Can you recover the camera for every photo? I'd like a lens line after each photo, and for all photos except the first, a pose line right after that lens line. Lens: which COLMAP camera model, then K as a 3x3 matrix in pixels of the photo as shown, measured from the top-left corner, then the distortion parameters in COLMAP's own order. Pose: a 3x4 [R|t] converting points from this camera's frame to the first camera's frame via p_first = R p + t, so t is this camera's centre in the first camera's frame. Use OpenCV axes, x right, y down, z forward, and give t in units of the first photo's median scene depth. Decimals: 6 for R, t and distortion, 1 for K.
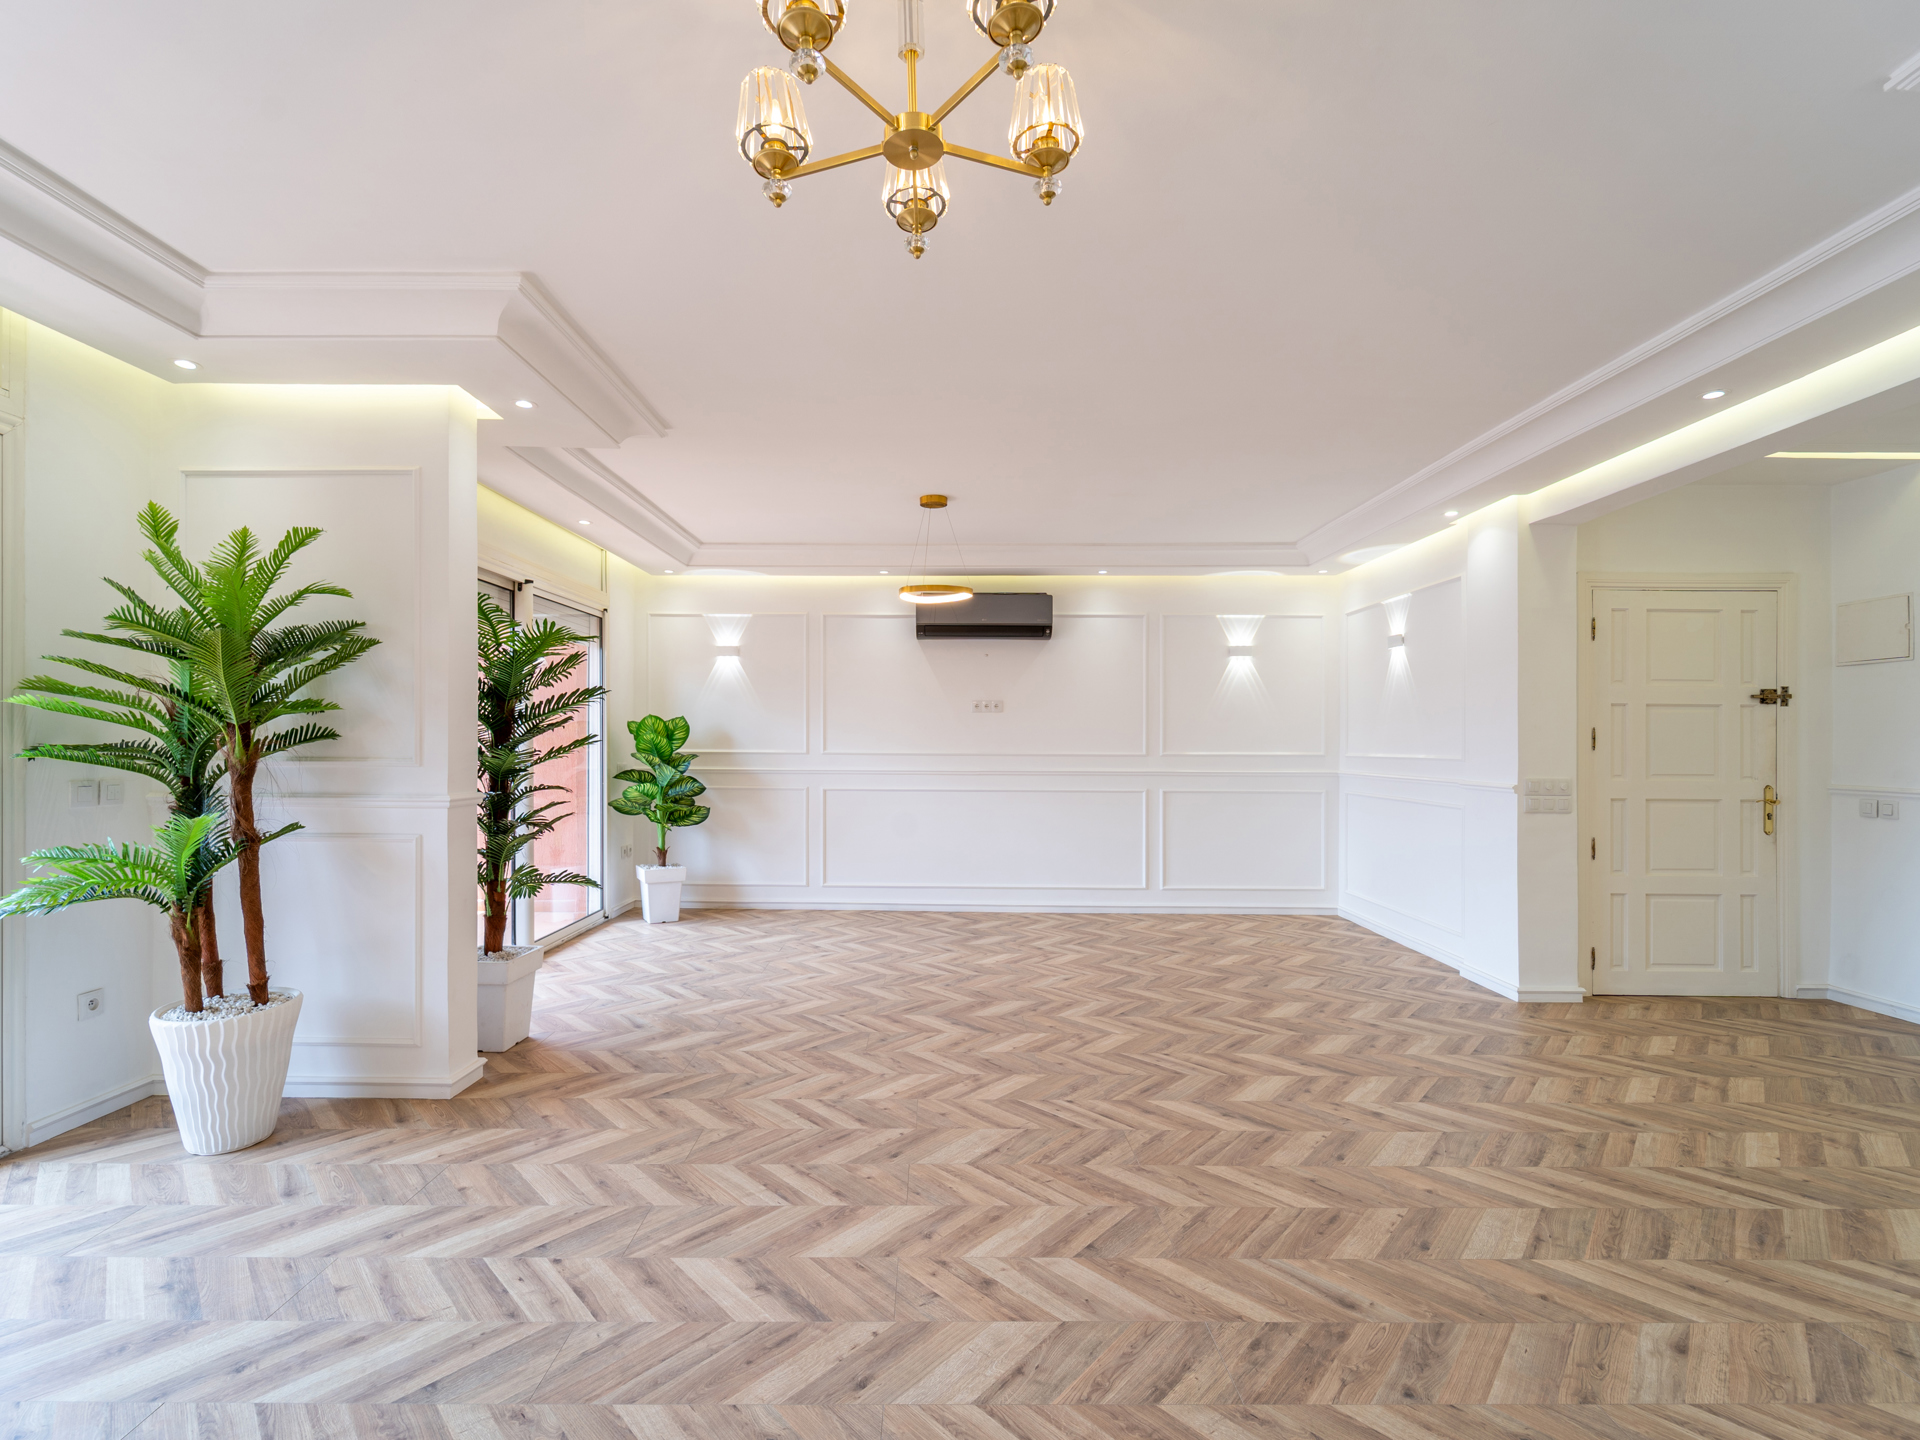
lens RADIAL K [[877.2, 0, 959.8], [0, 877.2, 731.4], [0, 0, 1]] dist [-0.001158, -0.000611]
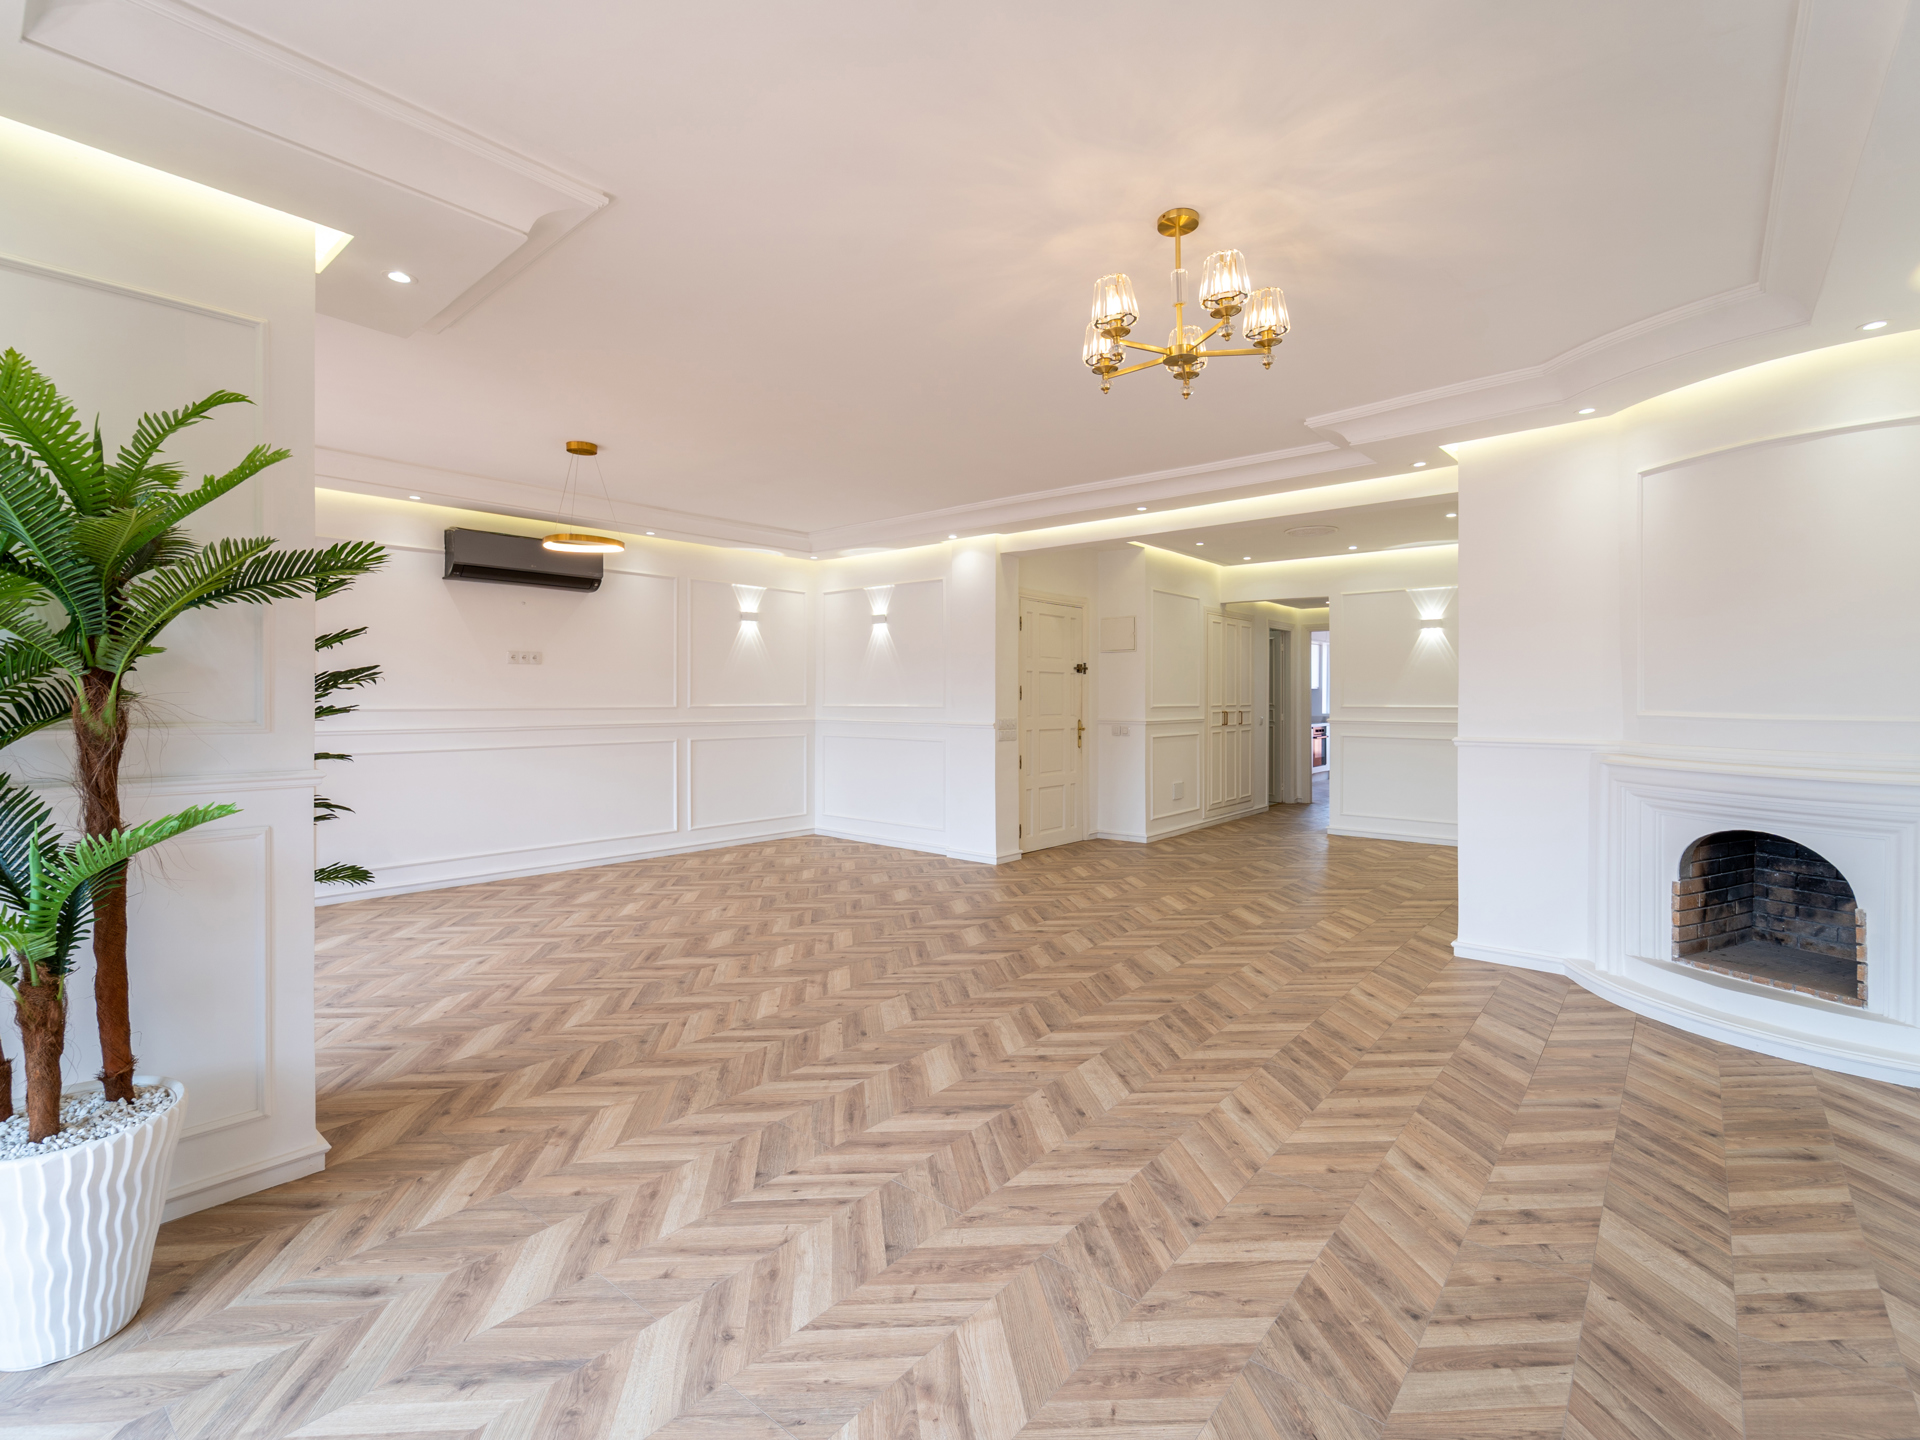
lens RADIAL K [[877.2, 0, 944.8], [0, 877.2, 686.2], [0, 0, 1]] dist [-0.001158, -0.000611]
pose [[0.650964, 0.004950, 0.759092, -0.760402], [-0.007245, 0.999974, -0.000308, -0.002597], [-0.759074, -0.005299, 0.650983, 0.095171]]
